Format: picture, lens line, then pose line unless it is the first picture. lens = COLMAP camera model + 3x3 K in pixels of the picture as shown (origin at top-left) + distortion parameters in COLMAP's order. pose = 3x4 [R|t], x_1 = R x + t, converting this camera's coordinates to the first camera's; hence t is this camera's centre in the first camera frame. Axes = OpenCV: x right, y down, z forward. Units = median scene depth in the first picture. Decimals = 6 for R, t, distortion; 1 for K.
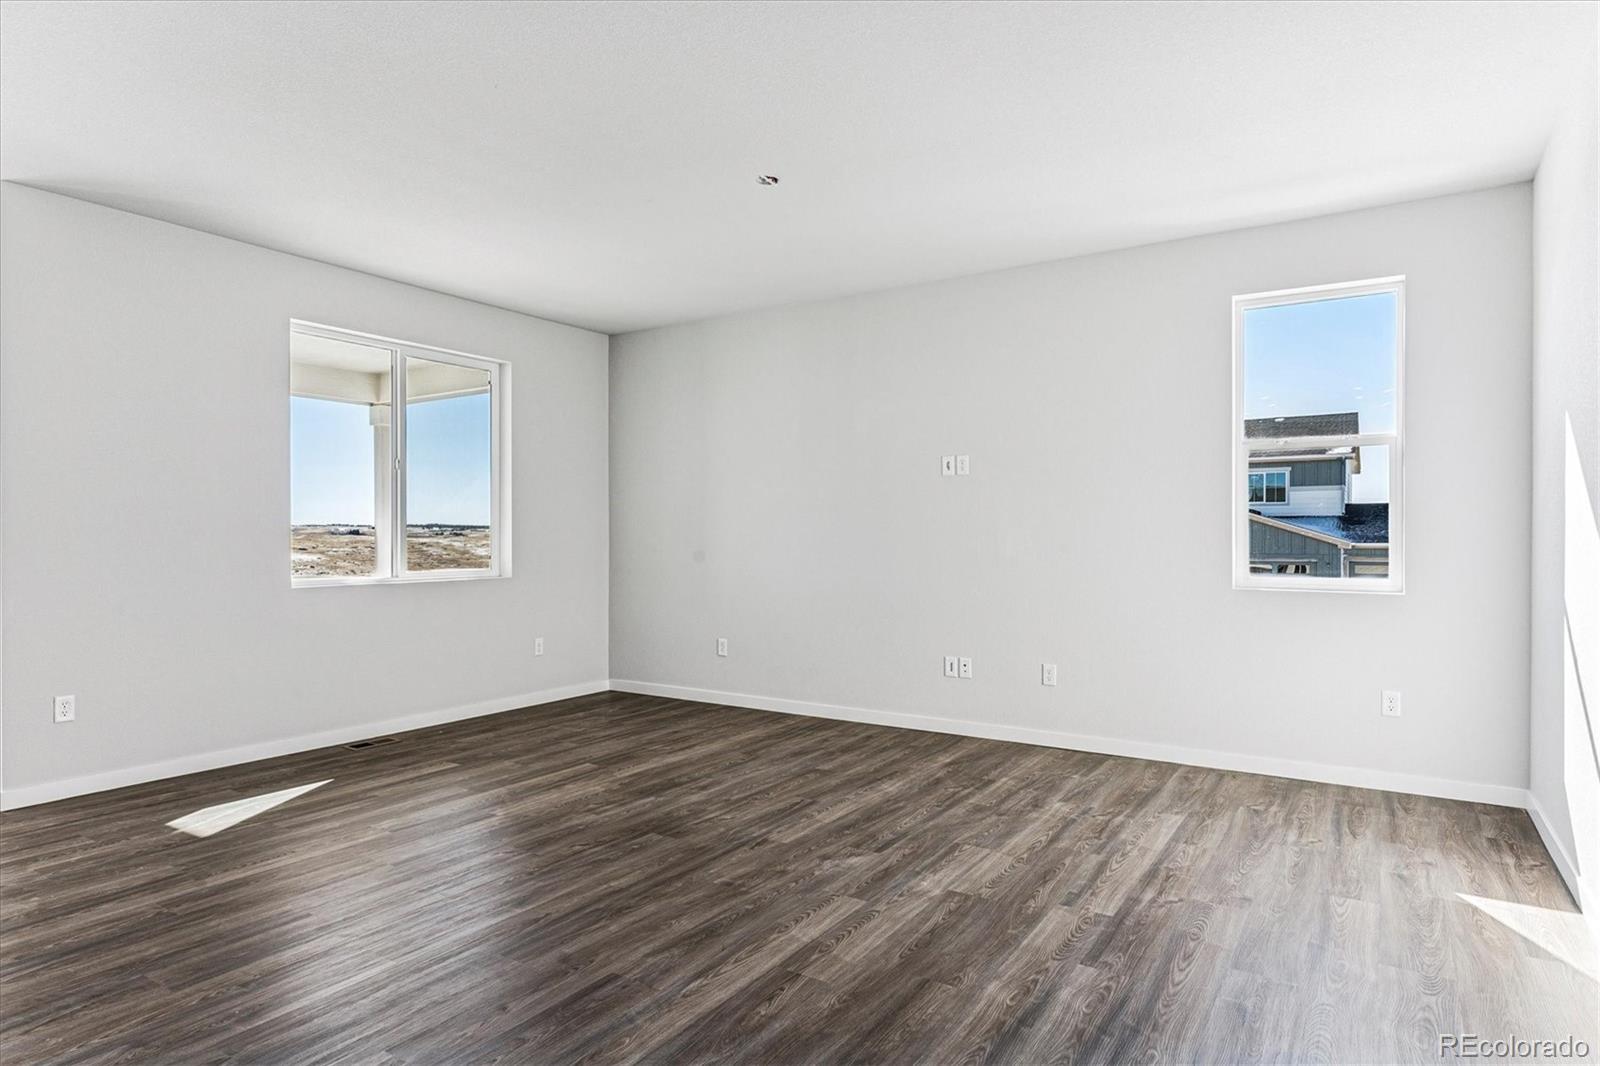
lens RADIAL K [[920.8, 0, 792.6], [0, 920.8, 529.3], [0, 0, 1]] dist [-0.002027, -0.002639]
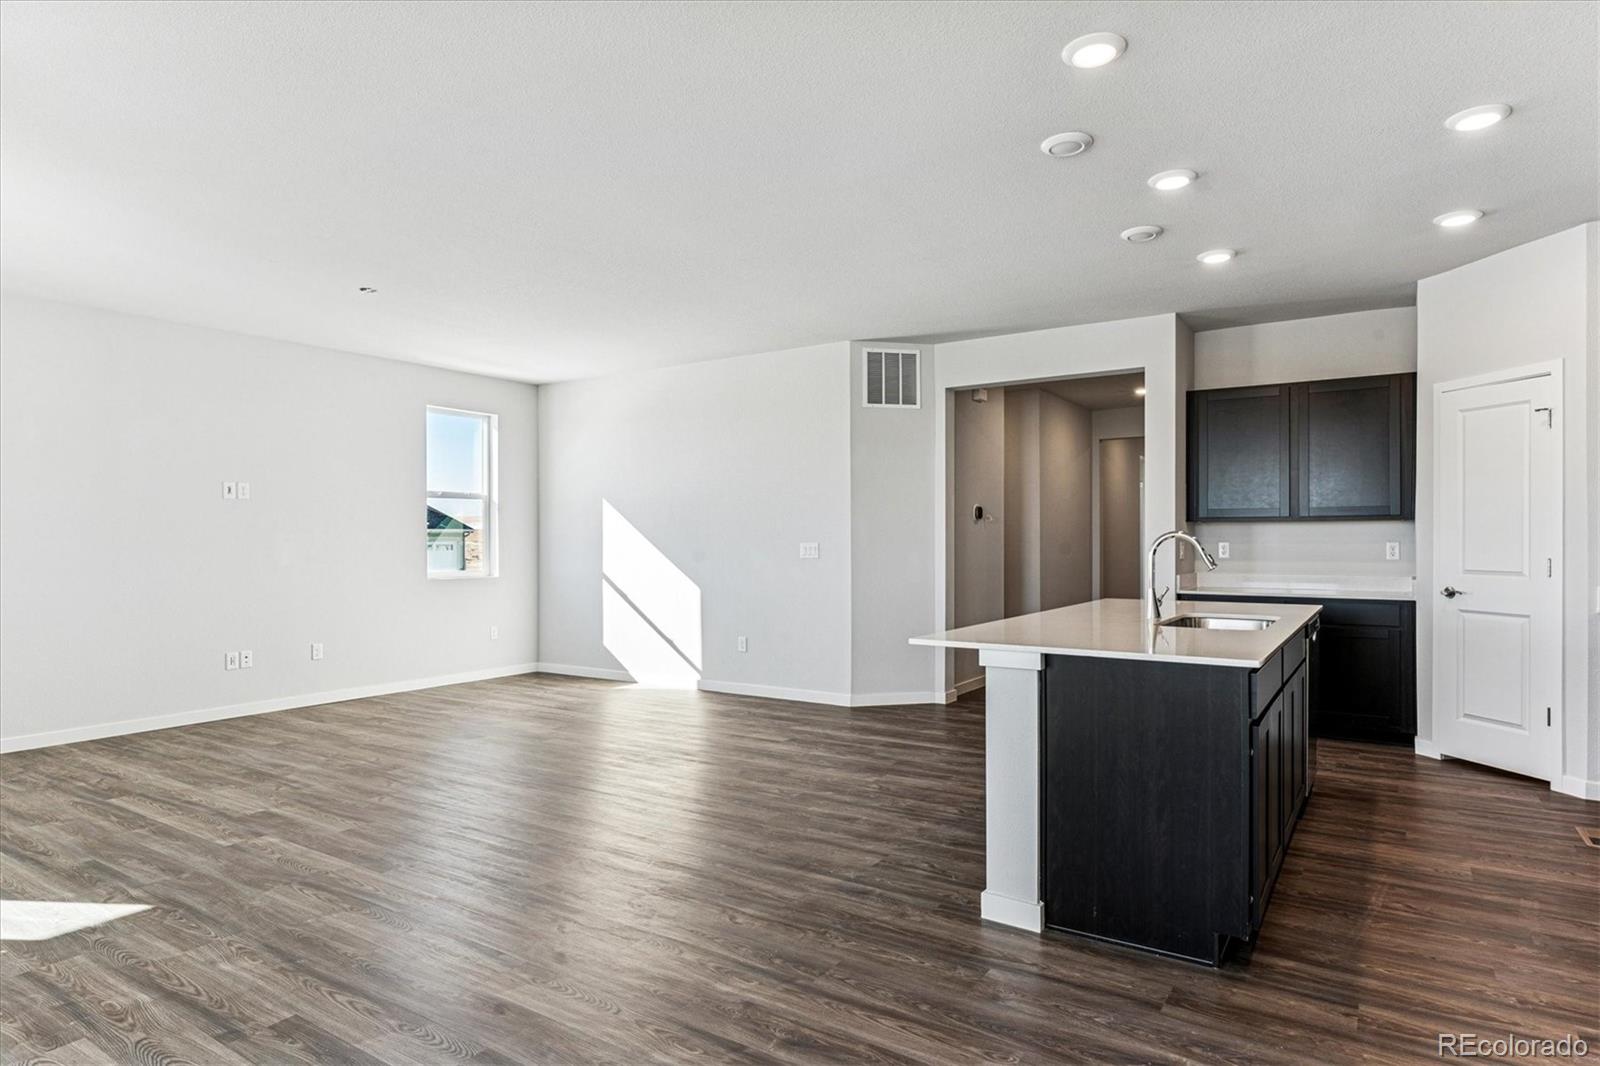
lens RADIAL K [[920.8, 0, 812.0], [0, 920.8, 545.0], [0, 0, 1]] dist [-0.002027, -0.002639]
pose [[0.008048, -0.004121, 0.999959, -1.422617], [-0.005319, 0.999977, 0.004164, -0.011293], [-0.999953, -0.005352, 0.008026, 0.348857]]
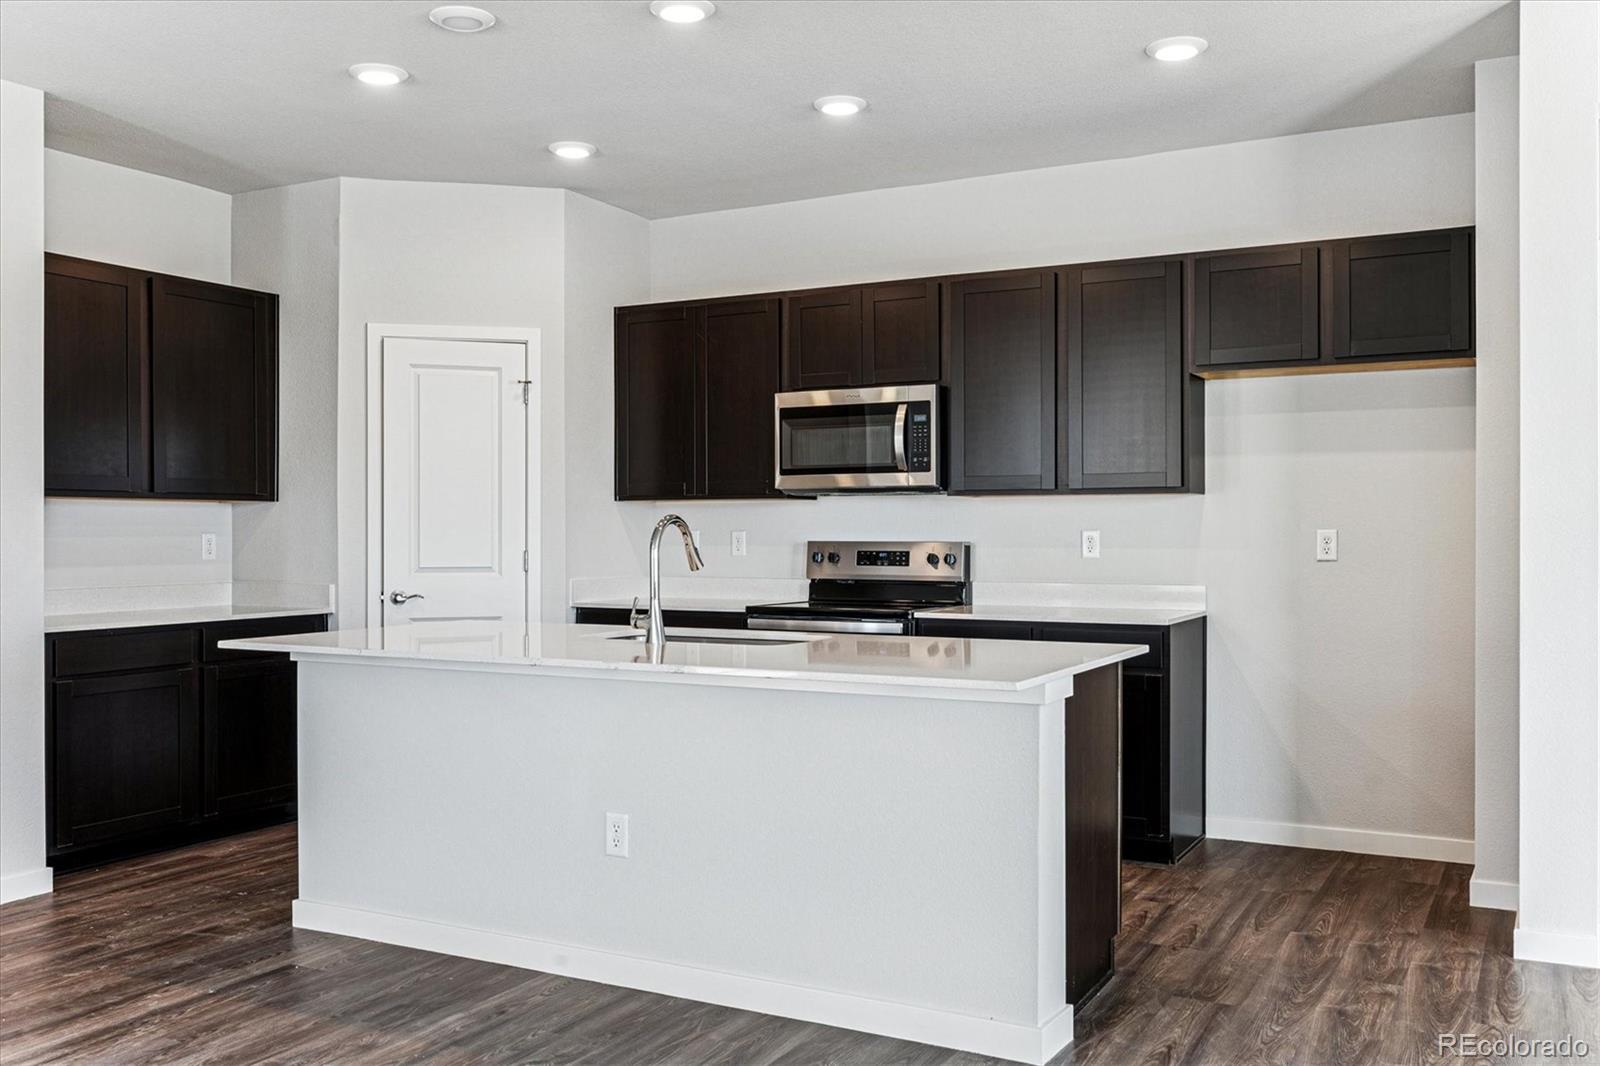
lens RADIAL K [[1405.8, 0, 800.4], [0, 1405.8, 550.3], [0, 0, 1]] dist [-0.000795, 0.002639]
pose [[-0.996148, 0.005175, -0.087538, -0.429923], [0.004532, 0.999961, 0.007541, -0.005022], [0.087574, 0.007115, -0.996133, 1.022671]]
